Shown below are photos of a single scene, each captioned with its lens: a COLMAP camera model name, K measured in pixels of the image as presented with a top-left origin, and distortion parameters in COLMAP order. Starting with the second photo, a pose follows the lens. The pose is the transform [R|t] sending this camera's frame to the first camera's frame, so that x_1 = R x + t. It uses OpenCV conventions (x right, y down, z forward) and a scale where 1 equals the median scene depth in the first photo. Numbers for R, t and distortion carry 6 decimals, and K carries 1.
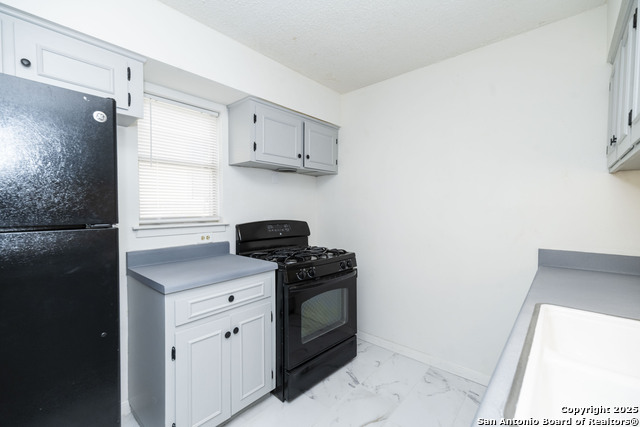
lens RADIAL K [[281.3, 0, 319.4], [0, 281.3, 216.4], [0, 0, 1]] dist [0.003728, 0.001725]
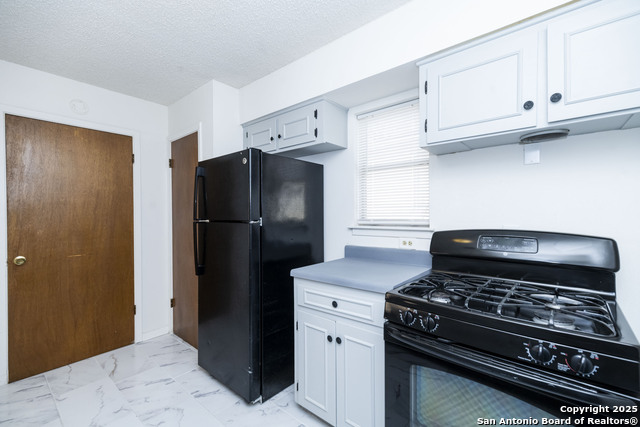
lens RADIAL K [[281.3, 0, 320.8], [0, 281.3, 213.8], [0, 0, 1]] dist [0.003728, 0.001725]
pose [[0.003712, 0.003208, -0.999988, 0.639665], [-0.021621, 0.999761, 0.003127, -0.019591], [0.999759, 0.021609, 0.003780, 0.925044]]
